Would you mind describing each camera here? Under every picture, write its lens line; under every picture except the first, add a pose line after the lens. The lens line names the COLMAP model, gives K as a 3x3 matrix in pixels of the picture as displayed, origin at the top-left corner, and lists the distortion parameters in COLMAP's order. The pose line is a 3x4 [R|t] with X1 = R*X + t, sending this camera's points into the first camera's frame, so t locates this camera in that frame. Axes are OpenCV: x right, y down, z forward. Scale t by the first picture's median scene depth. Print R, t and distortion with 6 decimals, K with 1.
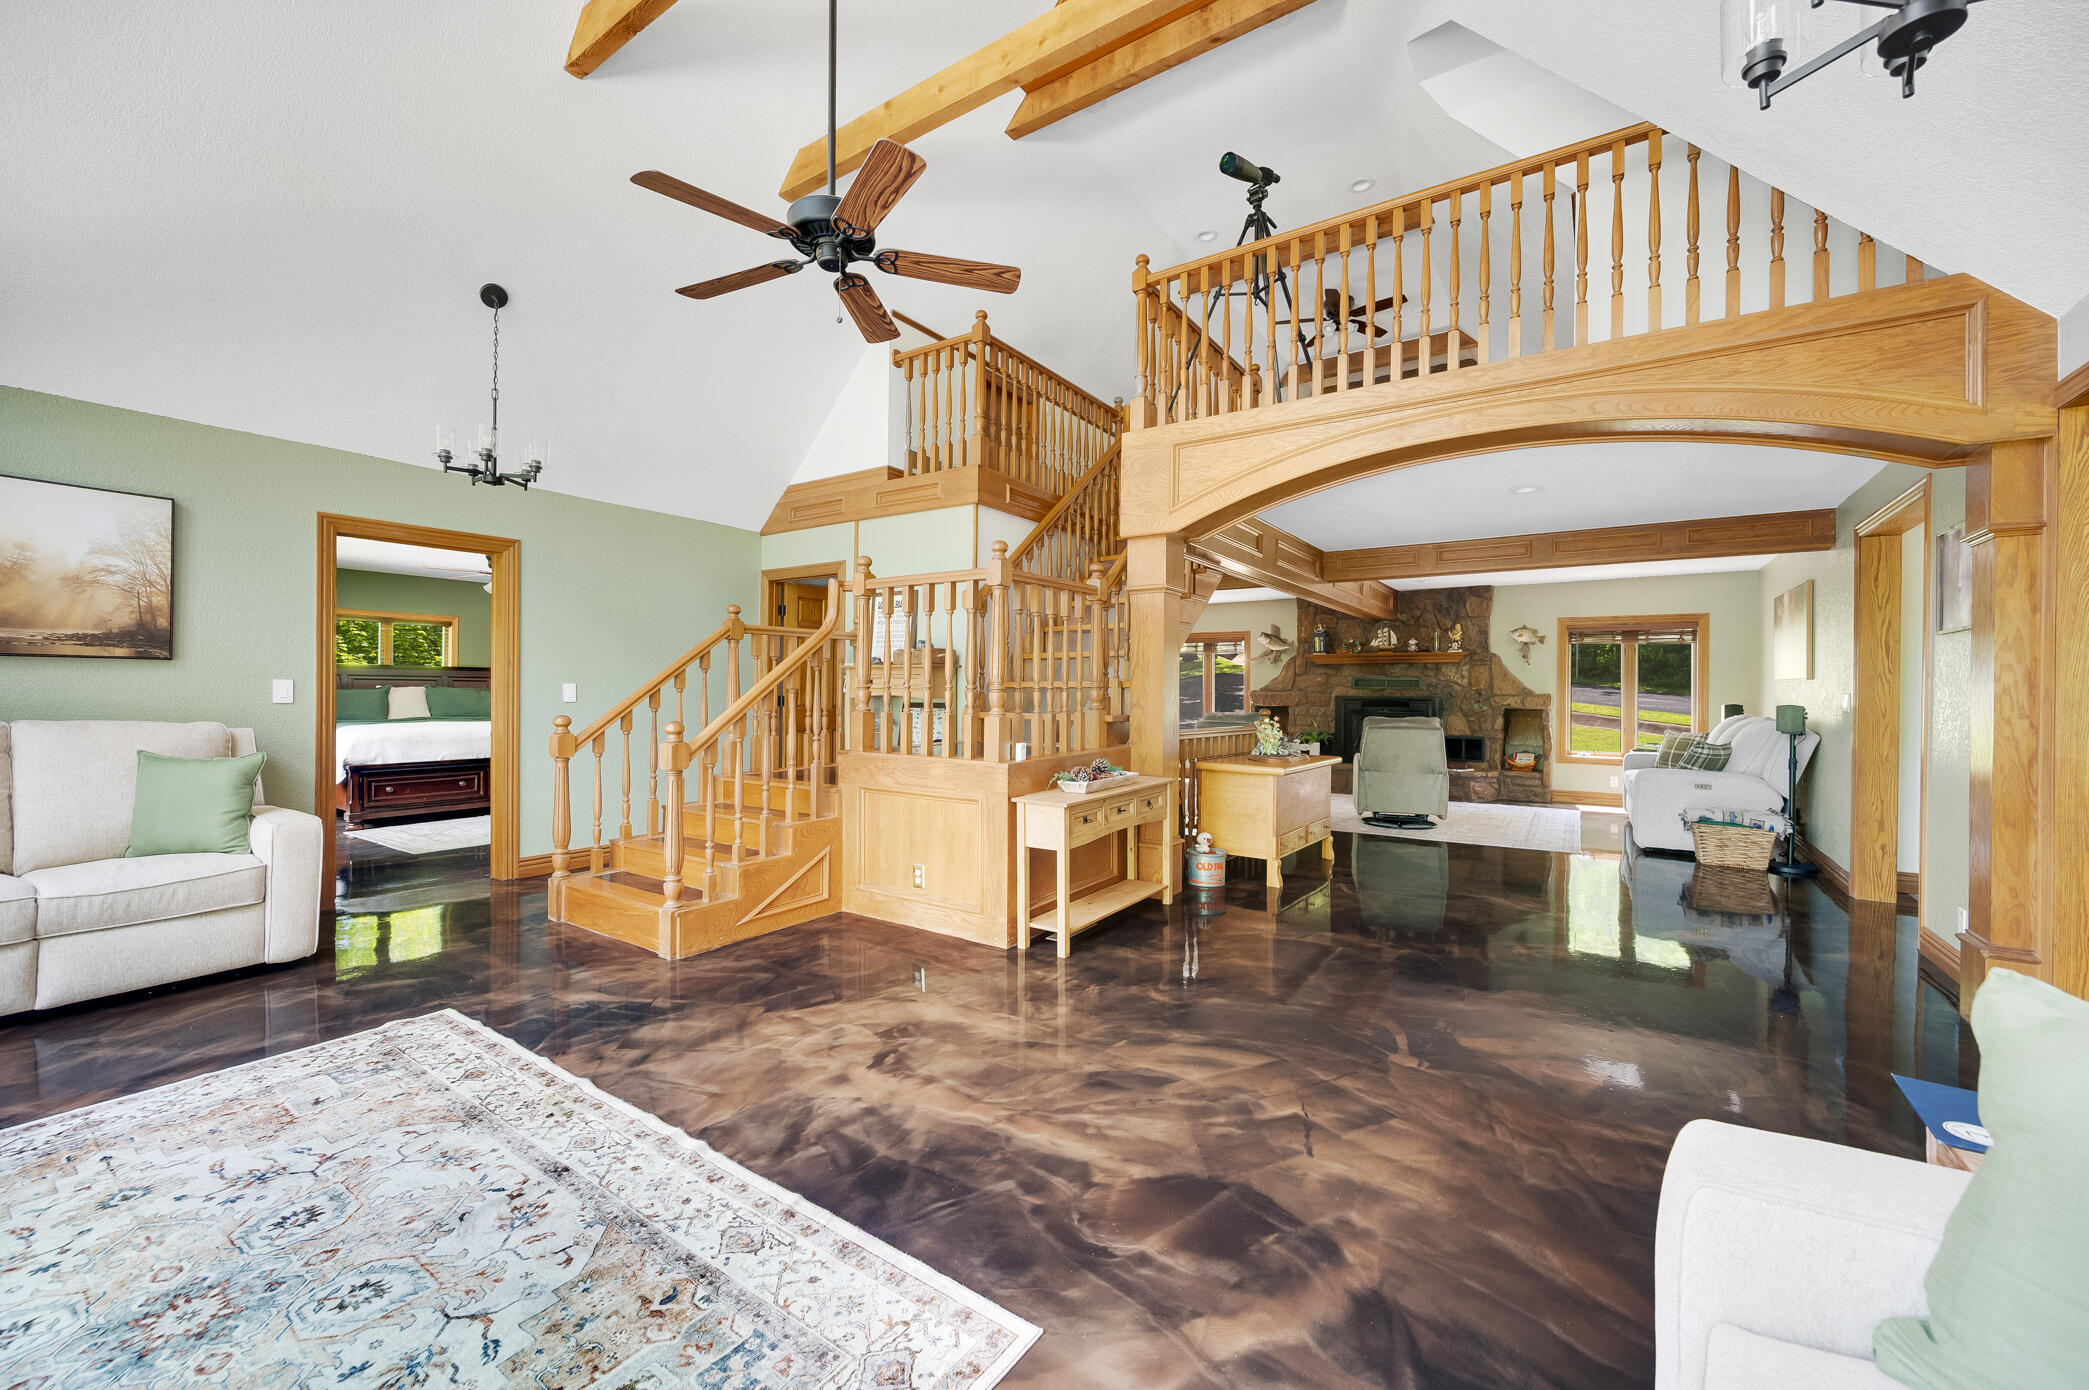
lens RADIAL K [[821.7, 0, 1047.9], [0, 821.7, 680.8], [0, 0, 1]] dist [0.000277, -0.000246]
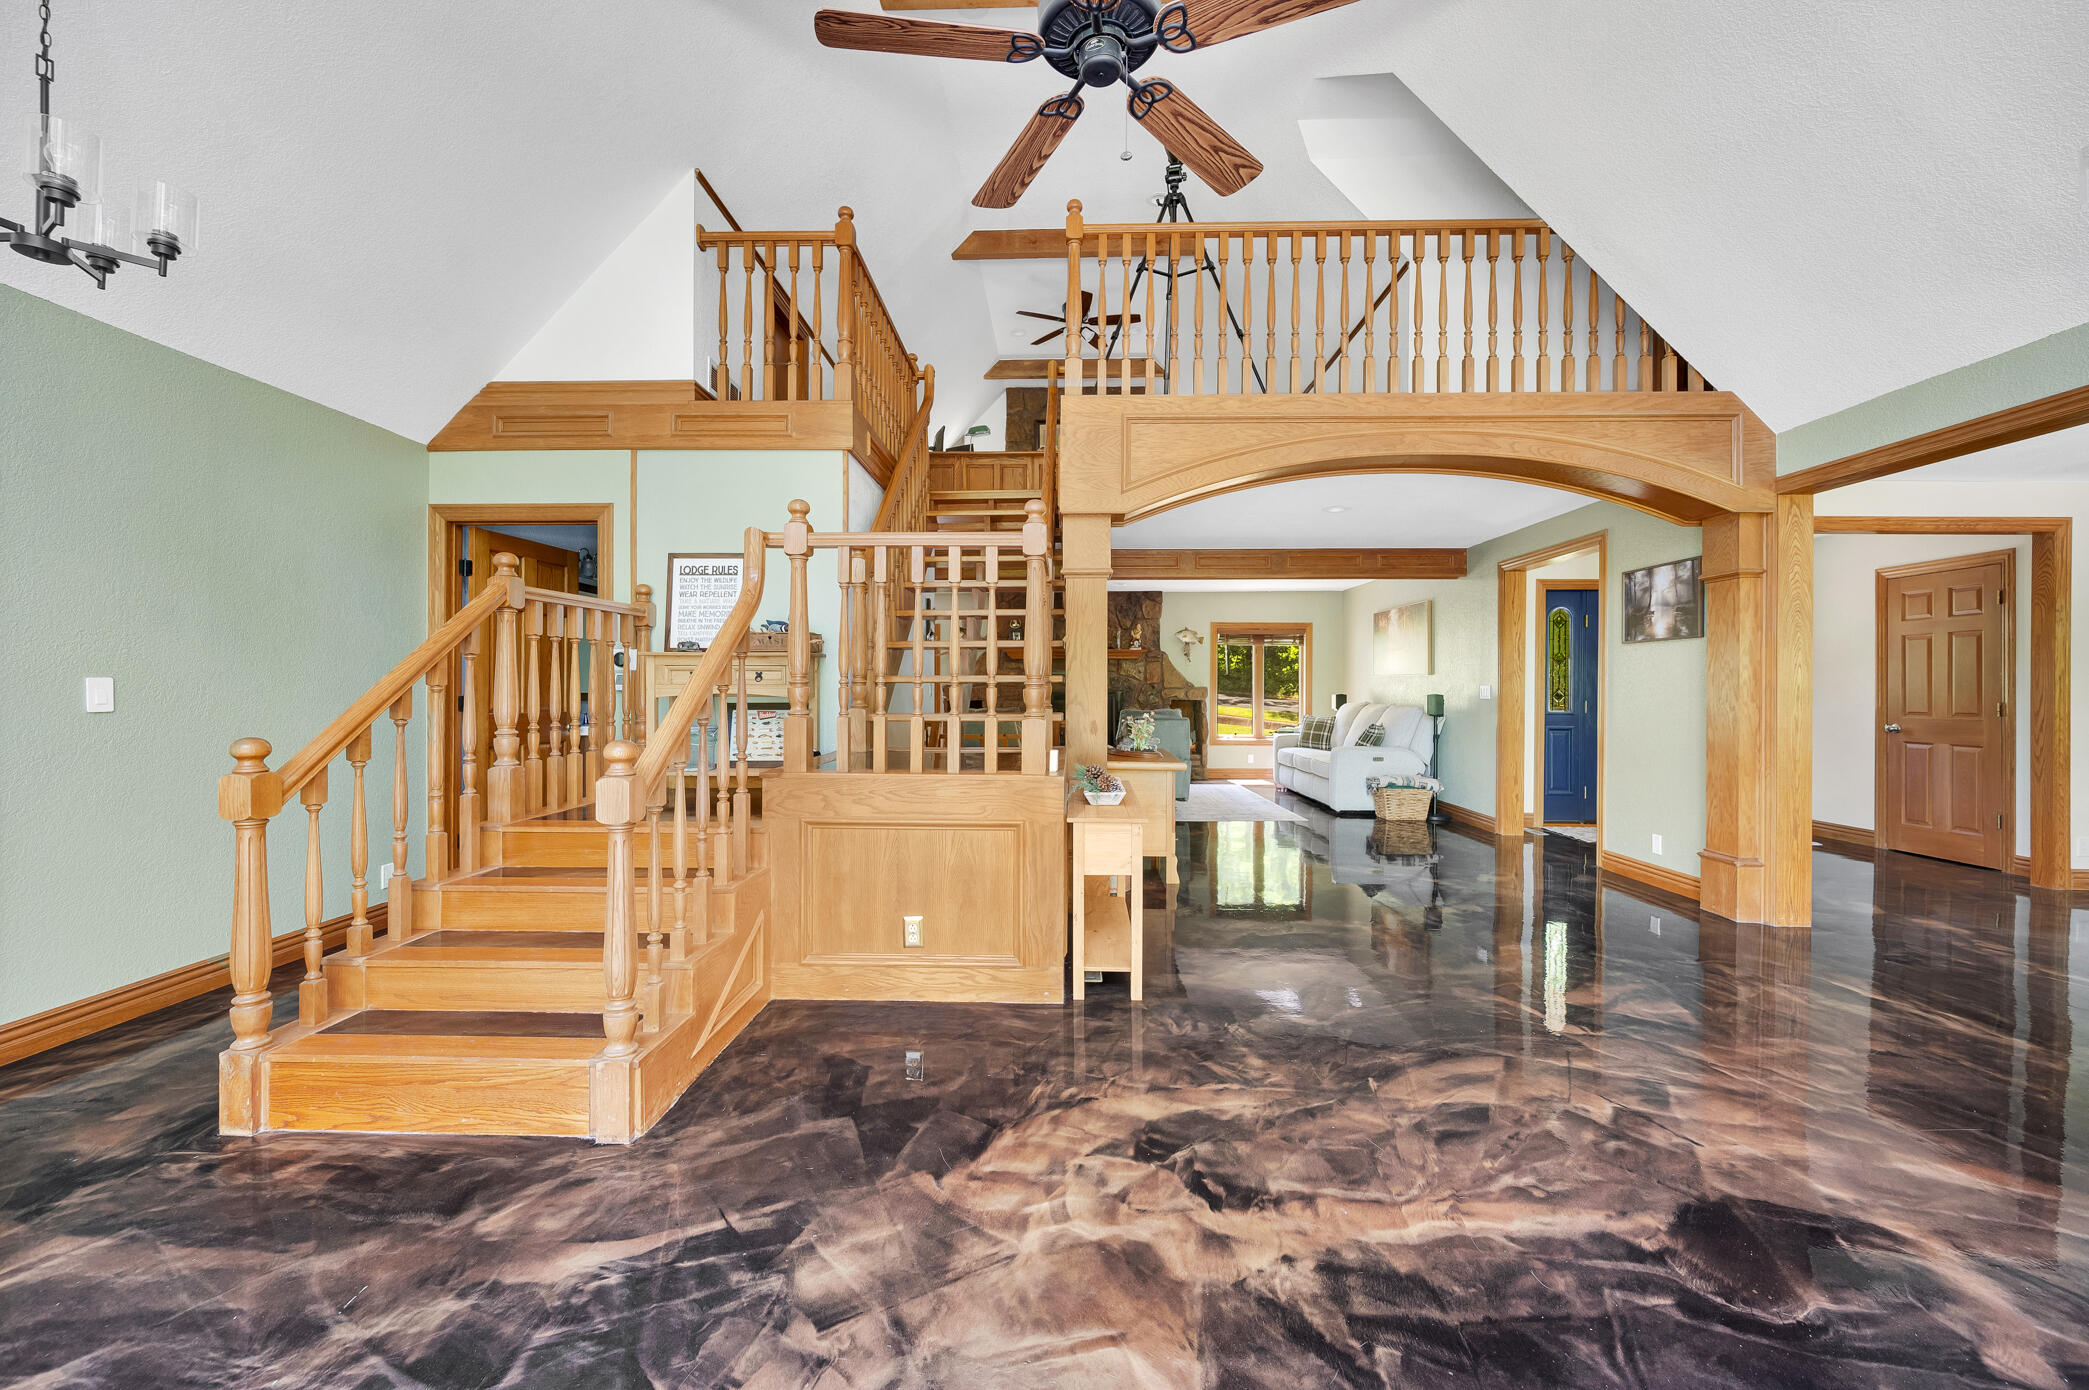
lens RADIAL K [[821.7, 0, 1047.9], [0, 821.7, 680.8], [0, 0, 1]] dist [0.000277, -0.000246]
pose [[0.842786, -0.001315, 0.538248, -0.506691], [-0.002592, 0.999976, 0.006501, 0.001362], [-0.538243, -0.006874, 0.842762, 0.328778]]
